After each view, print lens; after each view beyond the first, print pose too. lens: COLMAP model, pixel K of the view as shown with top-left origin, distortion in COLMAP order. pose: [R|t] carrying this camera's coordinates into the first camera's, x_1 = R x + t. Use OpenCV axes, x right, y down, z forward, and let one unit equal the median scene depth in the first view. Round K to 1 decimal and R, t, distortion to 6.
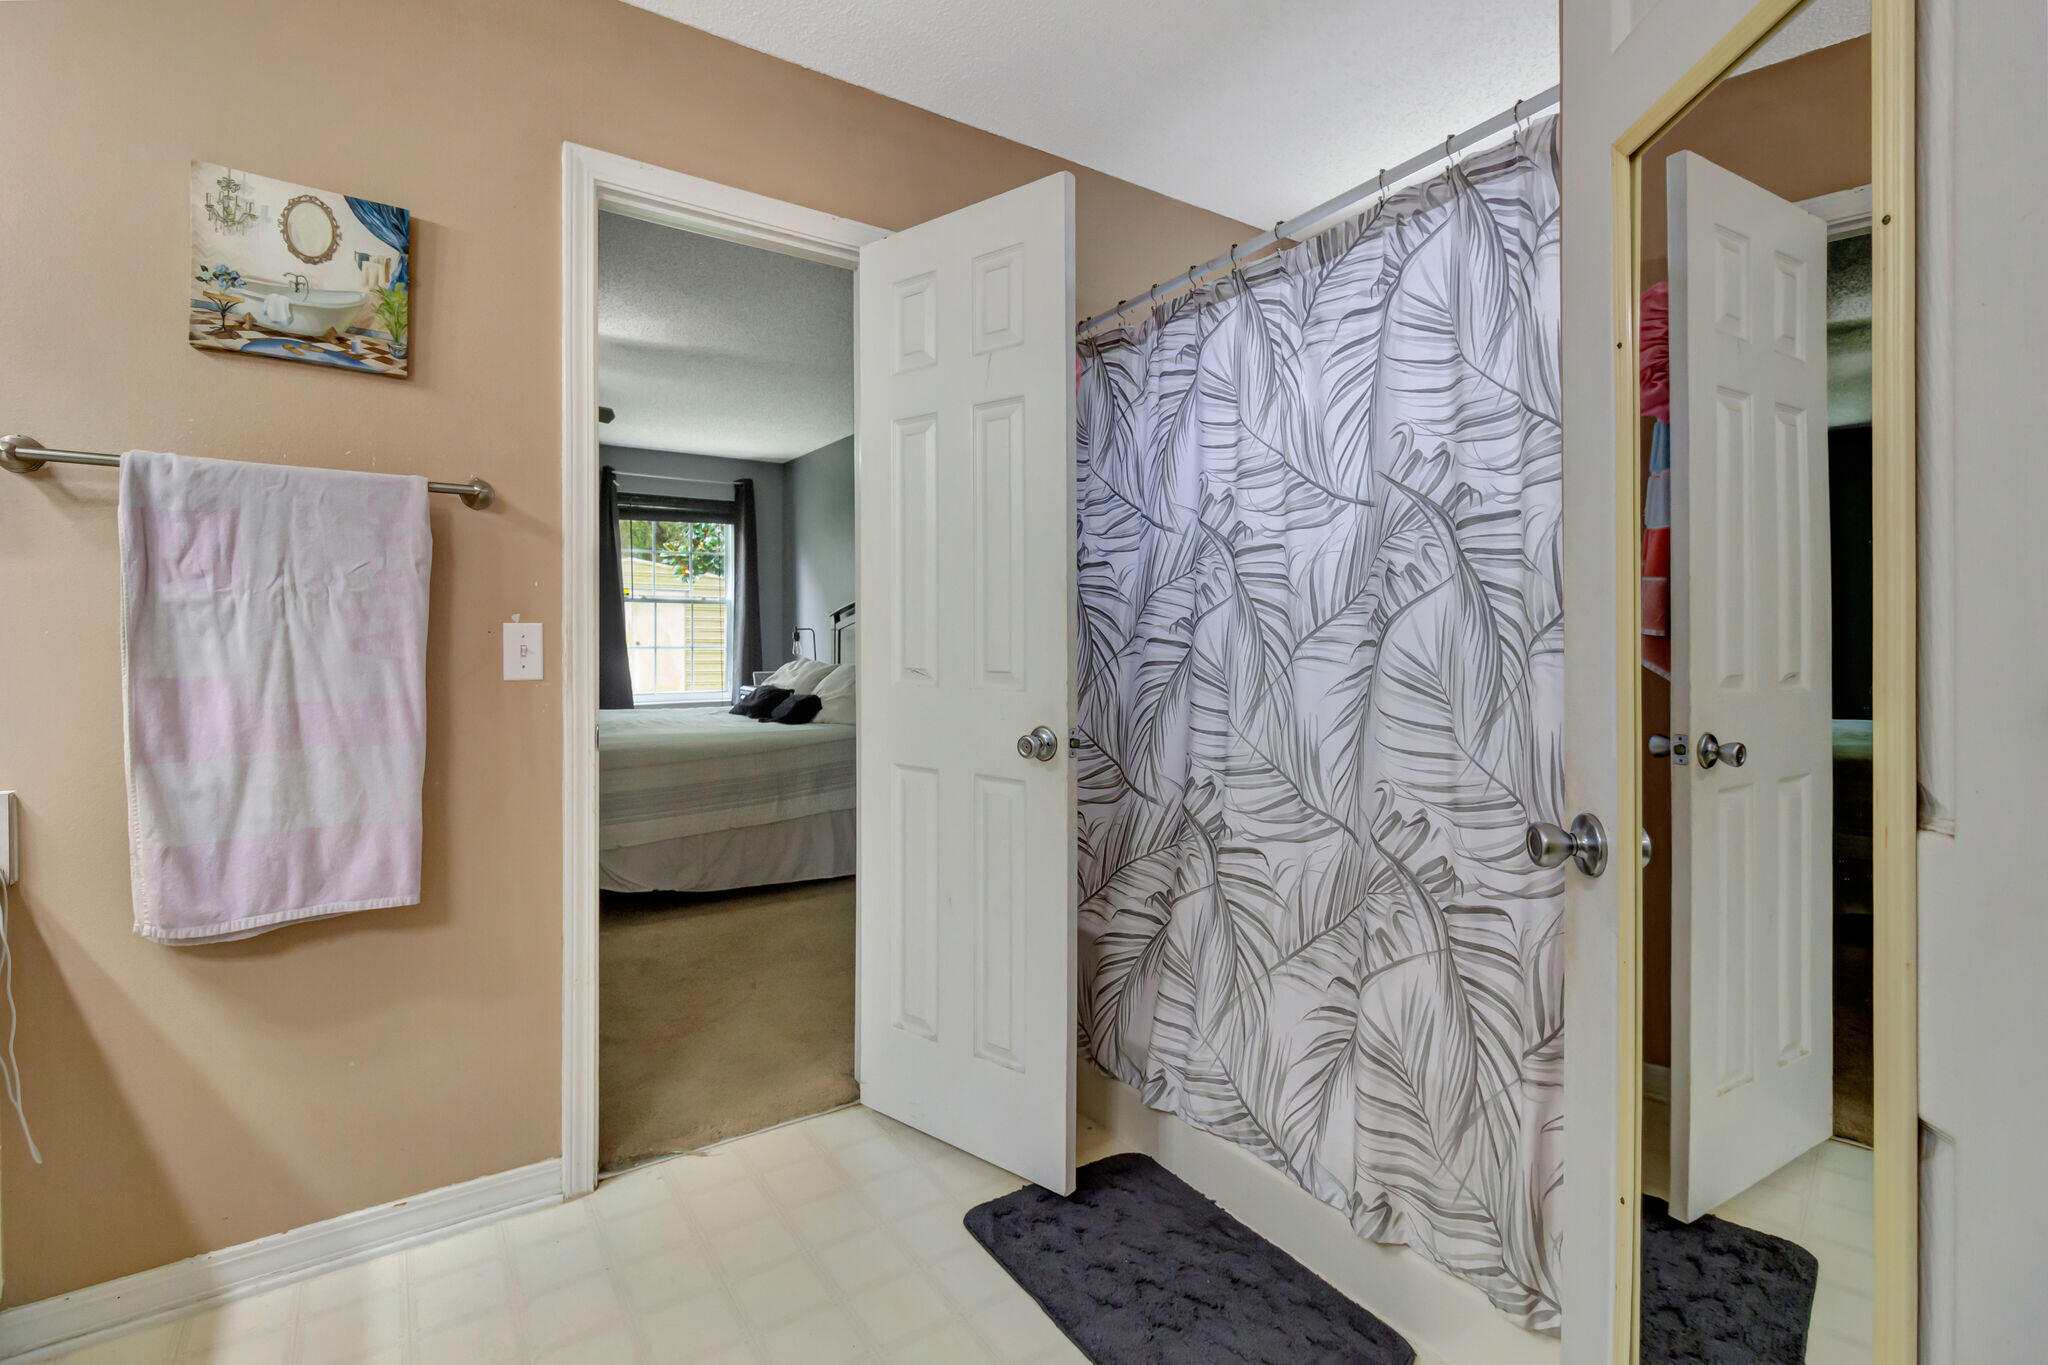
lens RADIAL K [[954.1, 0, 1040.9], [0, 954.1, 638.2], [0, 0, 1]] dist [-0.001547, 0.000125]
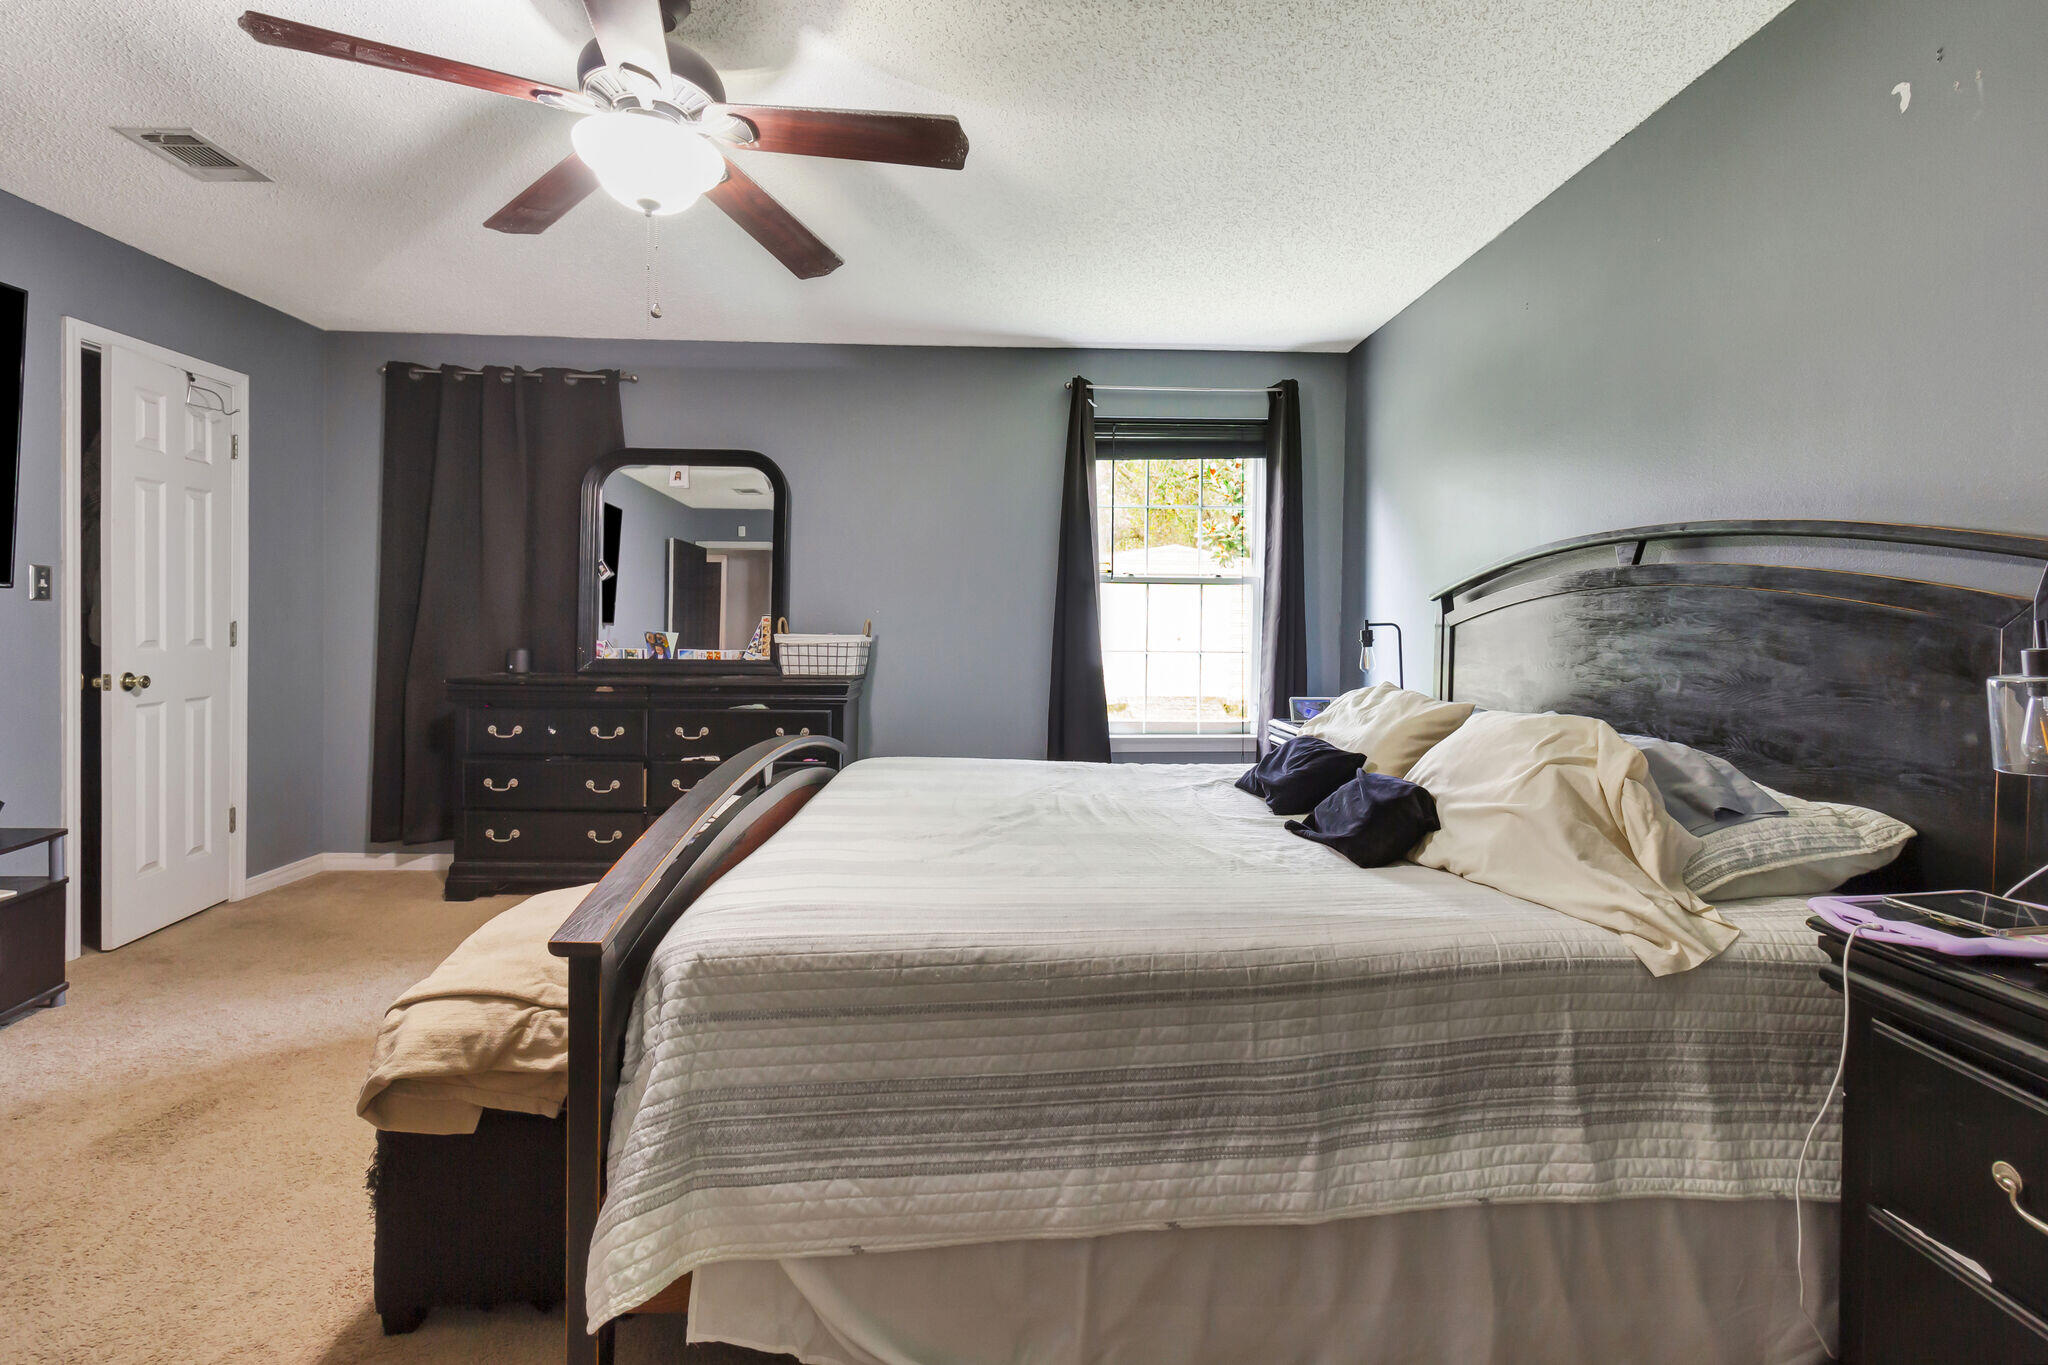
lens RADIAL K [[954.1, 0, 1040.9], [0, 954.1, 638.2], [0, 0, 1]] dist [-0.001547, 0.000125]
pose [[0.841014, 0.013215, -0.540851, -0.115214], [-0.010804, 0.999913, 0.007631, -0.003890], [0.540905, -0.000574, 0.841084, 0.428293]]
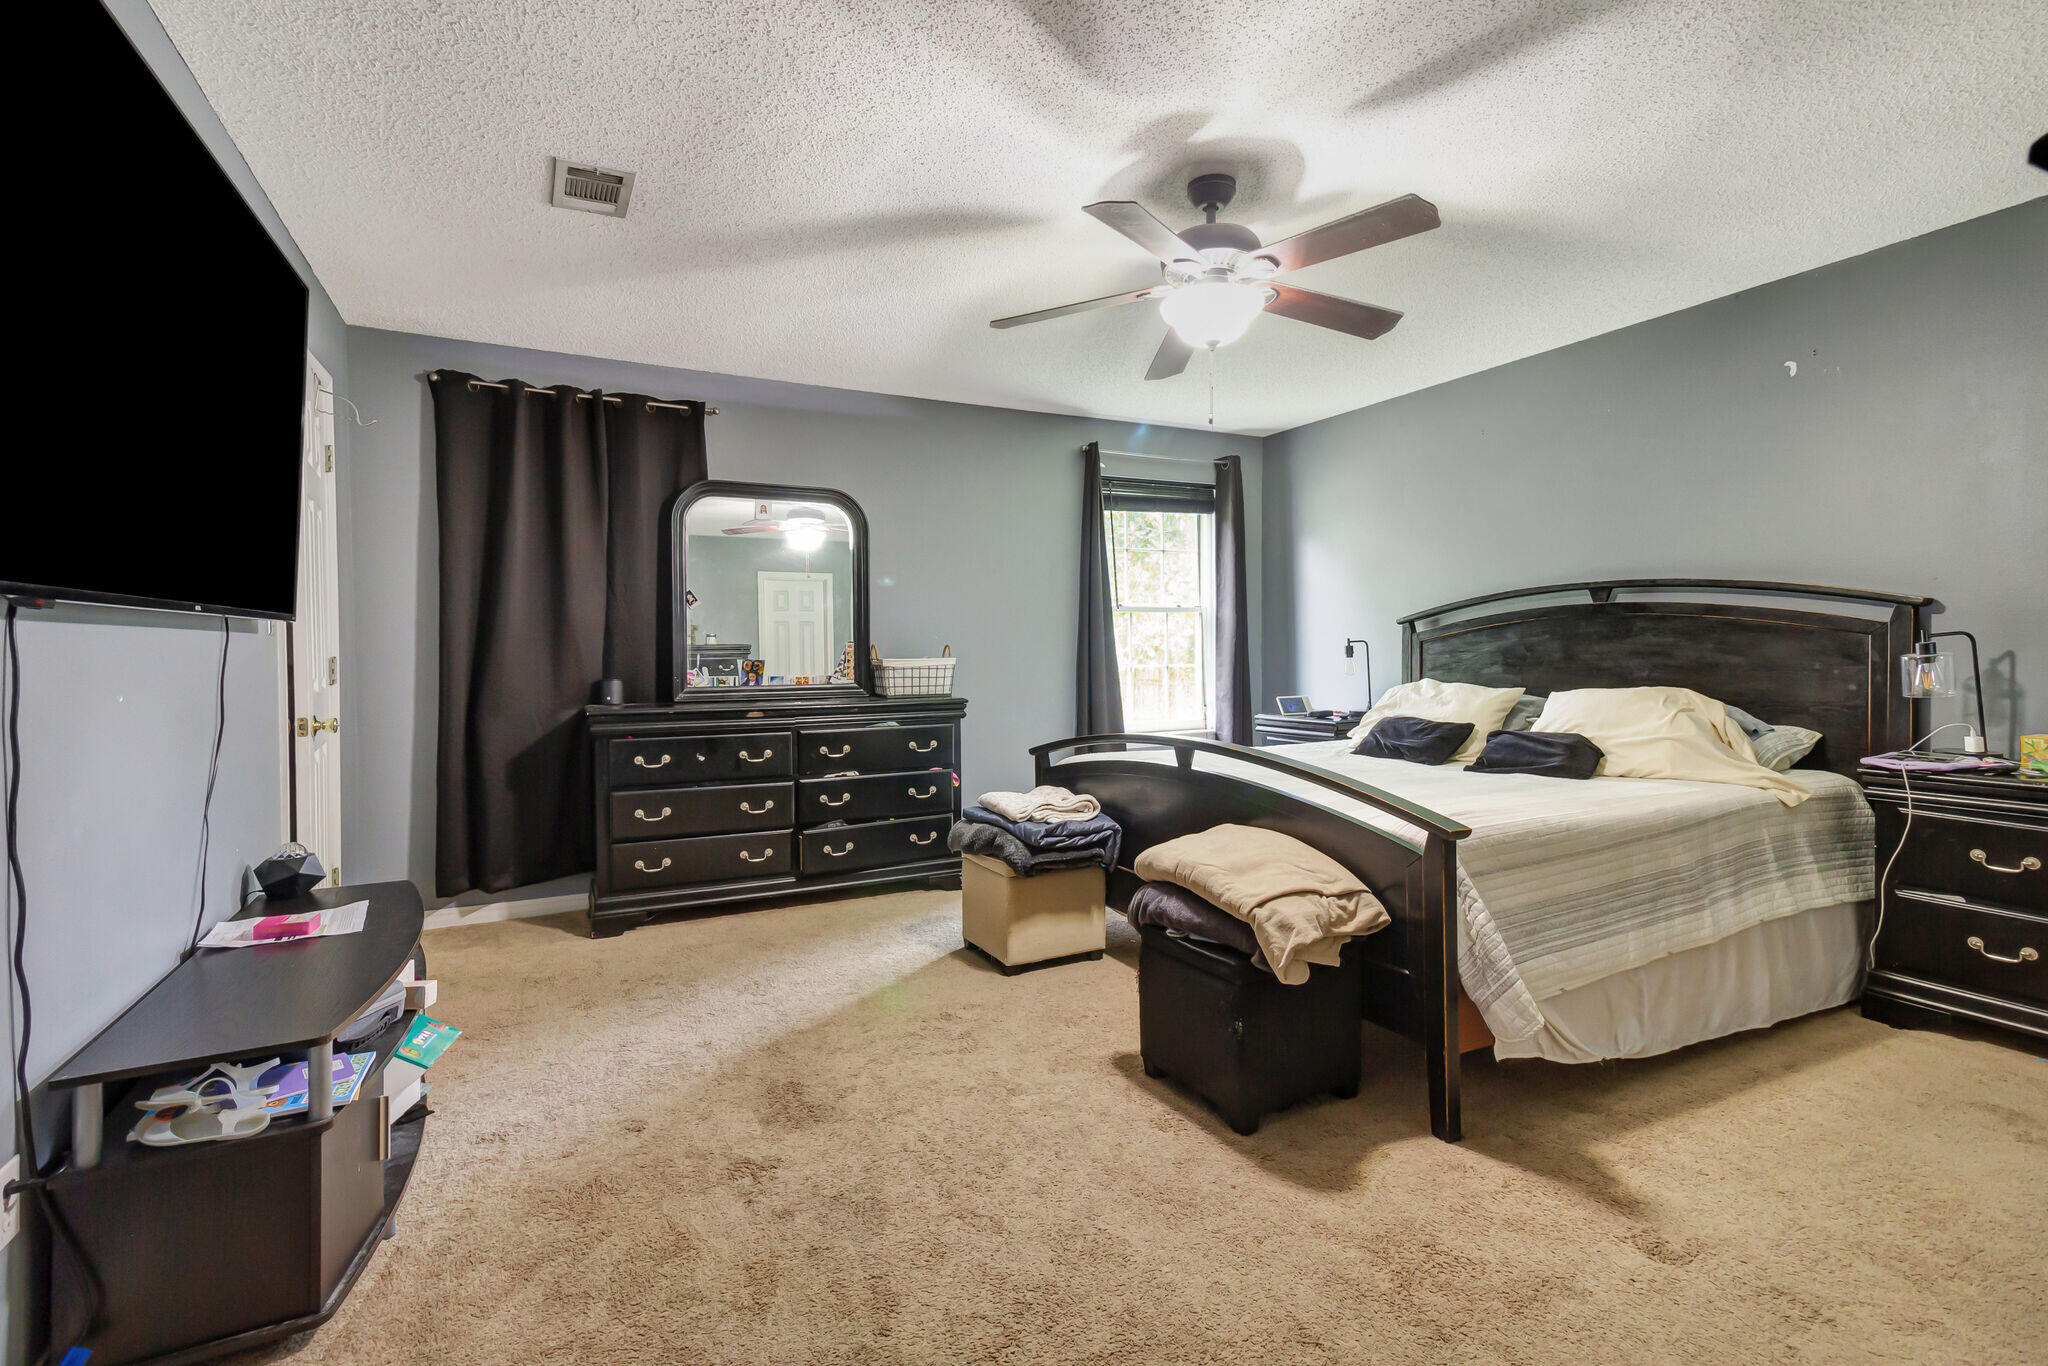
lens RADIAL K [[949.6, 0, 1027.9], [0, 949.6, 662.1], [0, 0, 1]] dist [0.010637, 0.000183]
pose [[0.988980, -0.009503, -0.147746, -0.395647], [0.010579, 0.999923, 0.006499, -0.000773], [0.147673, -0.007990, 0.989004, 0.196782]]
